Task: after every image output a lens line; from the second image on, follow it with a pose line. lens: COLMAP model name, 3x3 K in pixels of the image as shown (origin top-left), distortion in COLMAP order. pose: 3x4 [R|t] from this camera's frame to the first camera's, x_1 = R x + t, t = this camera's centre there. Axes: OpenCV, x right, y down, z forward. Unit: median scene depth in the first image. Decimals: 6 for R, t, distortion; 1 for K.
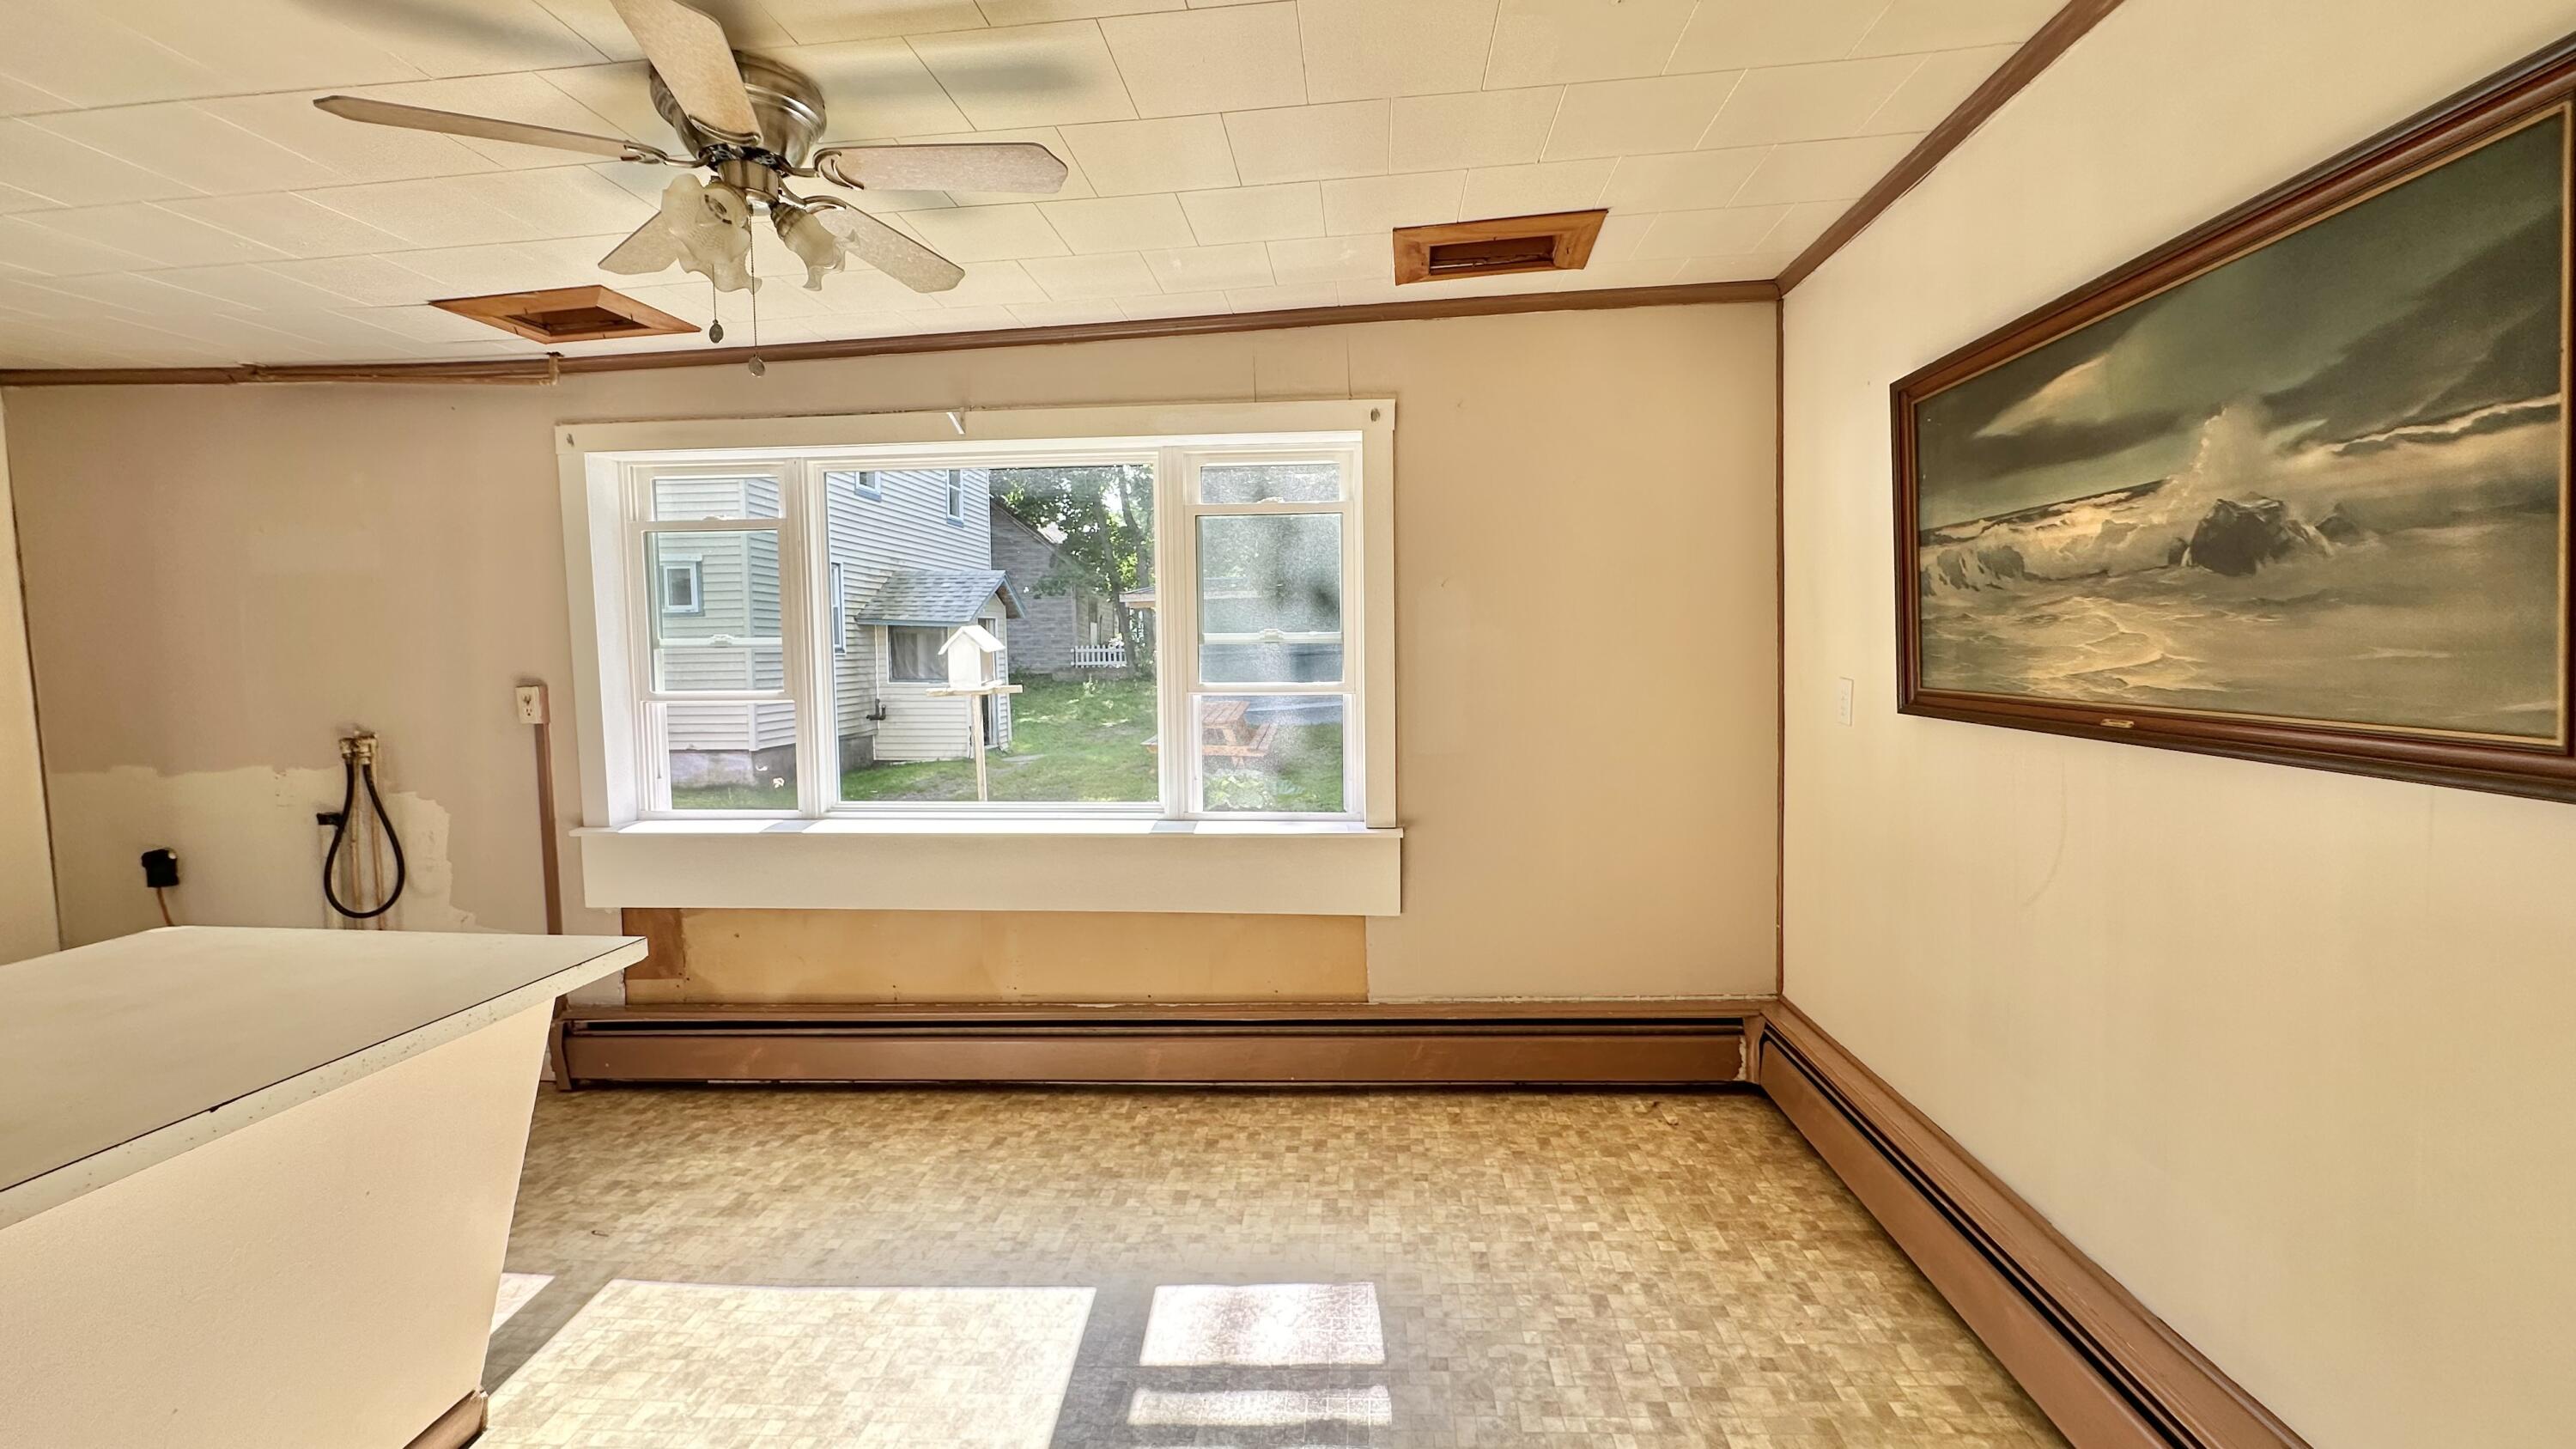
lens RADIAL K [[1035.8, 0, 1289.8], [0, 1035.8, 722.9], [0, 0, 1]] dist [-0.003423, 0.000824]
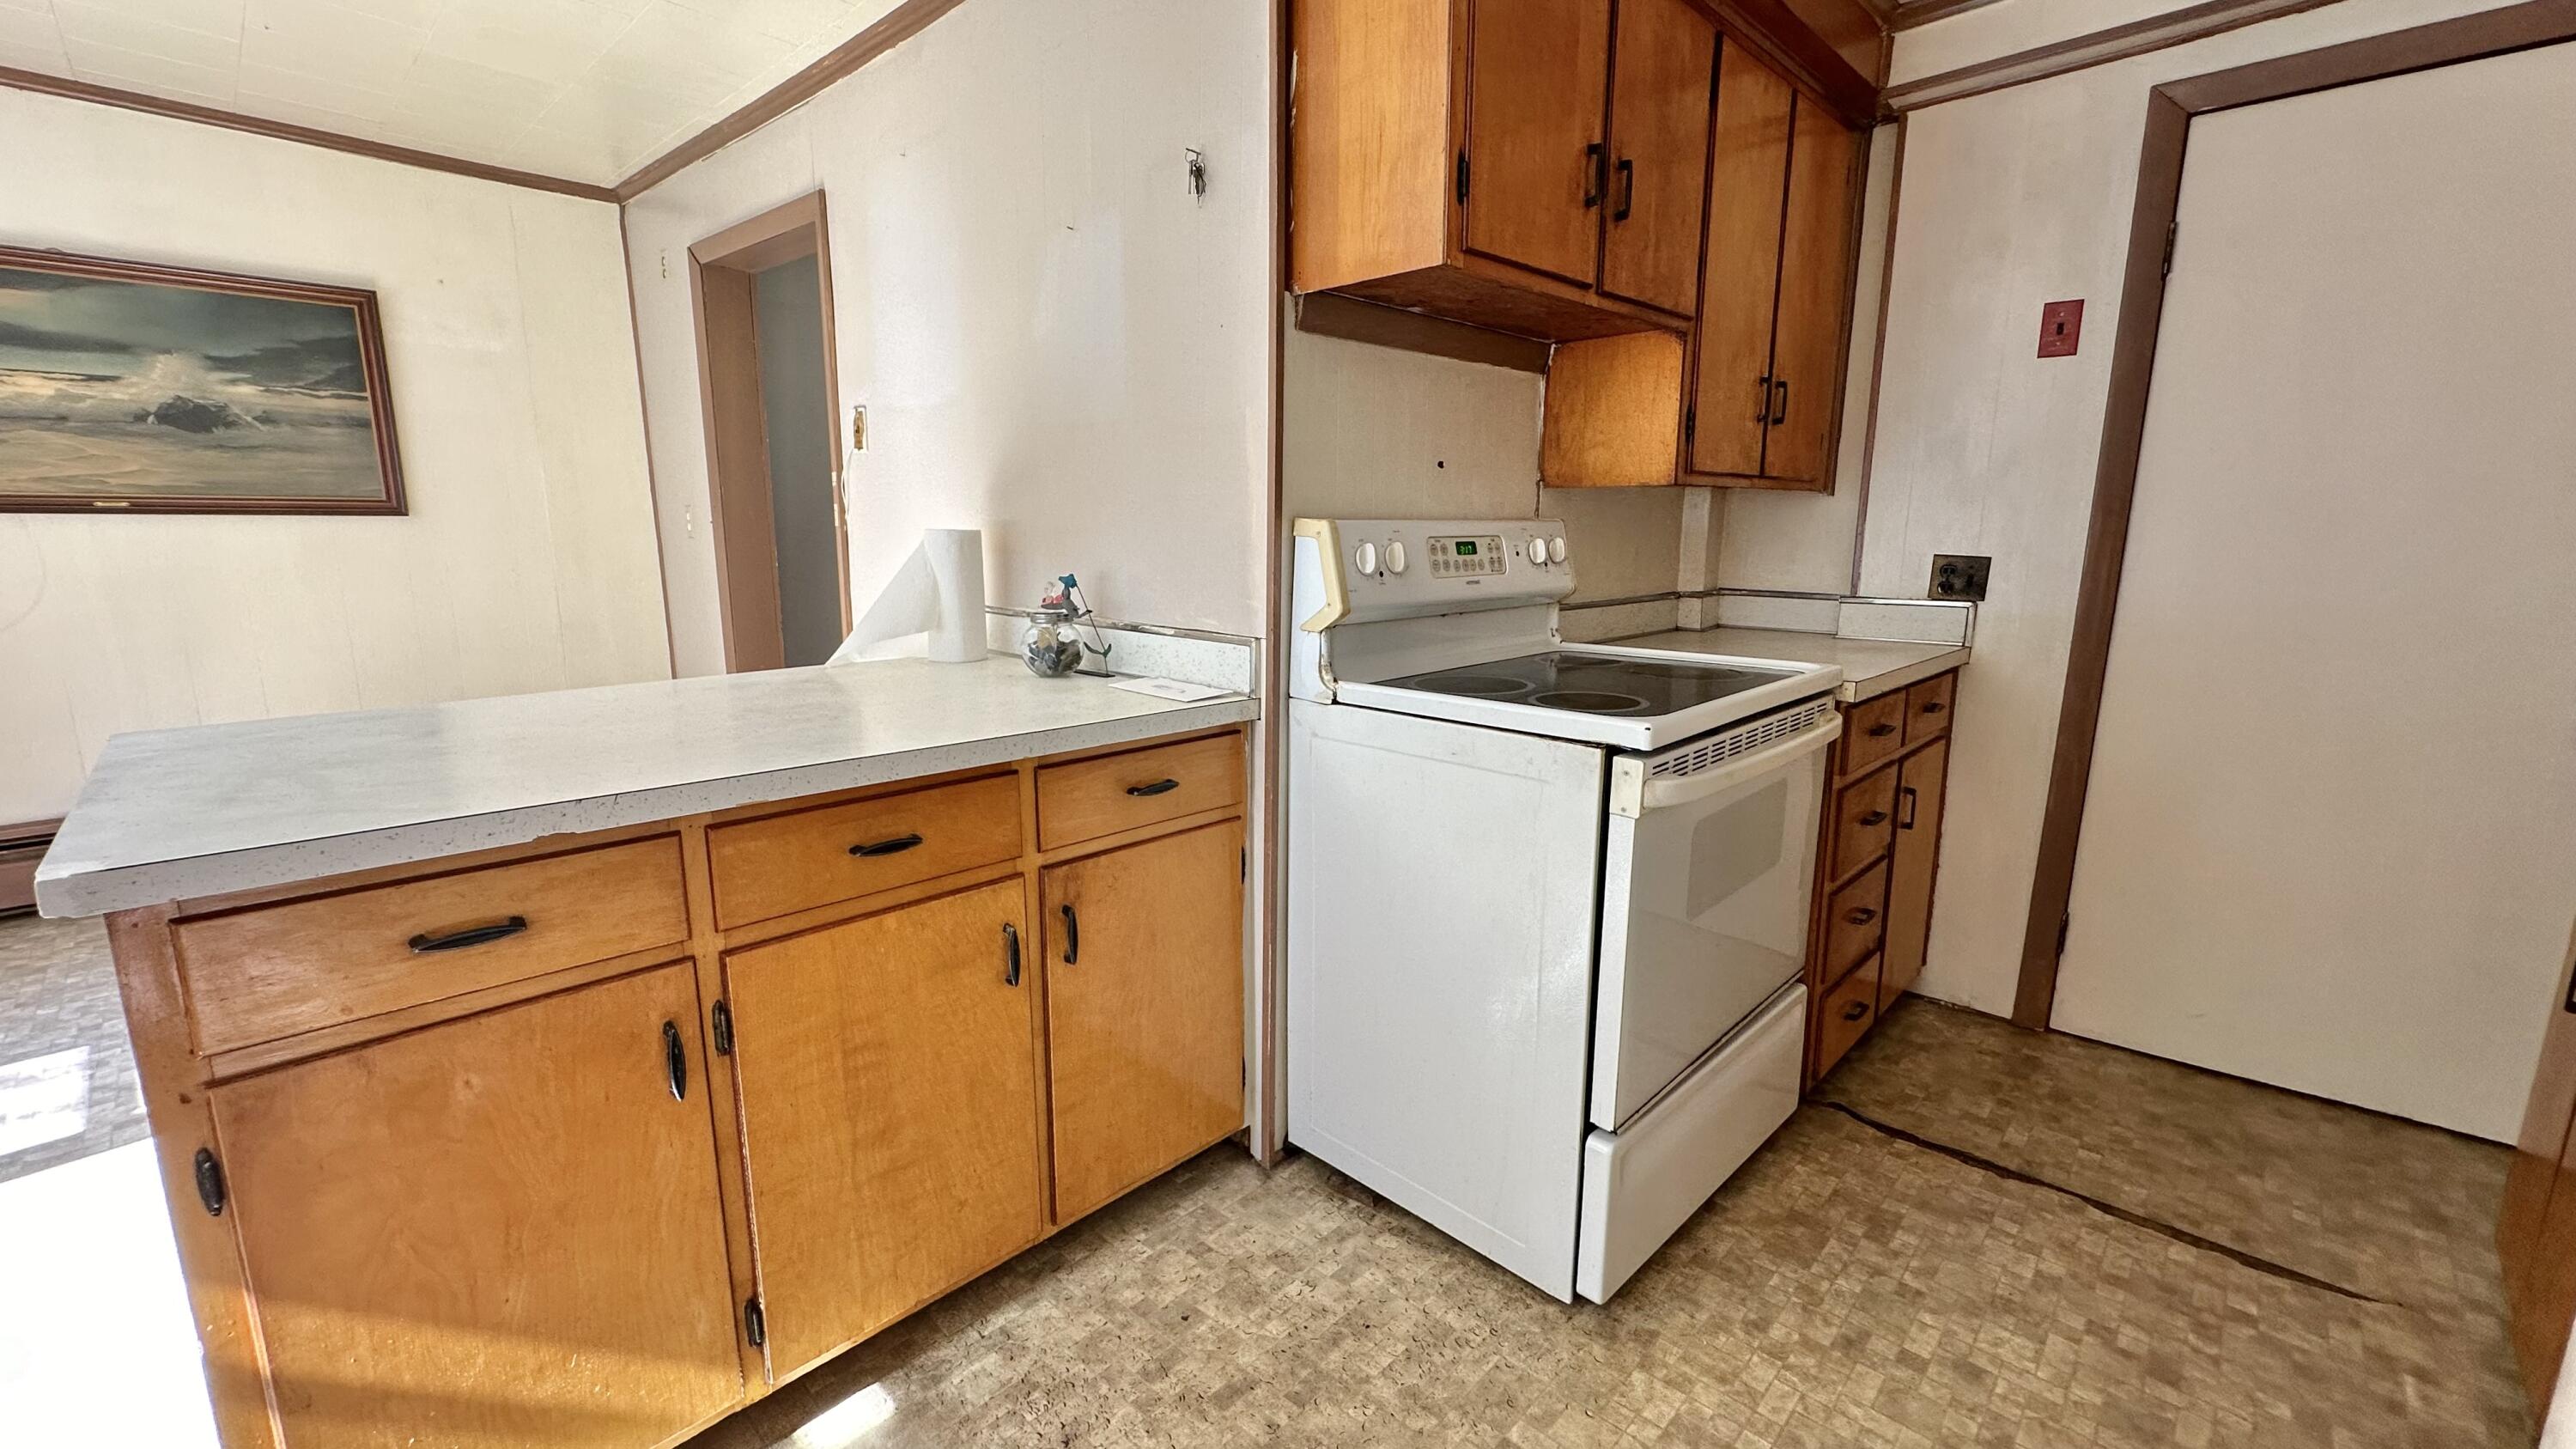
lens RADIAL K [[1035.8, 0, 1295.6], [0, 1035.8, 717.5], [0, 0, 1]] dist [-0.003423, 0.000824]
pose [[-0.772801, -0.107301, 0.625512, -1.688025], [0.052270, 0.971494, 0.231229, 0.045194], [-0.632493, 0.211390, -0.745163, 0.915879]]
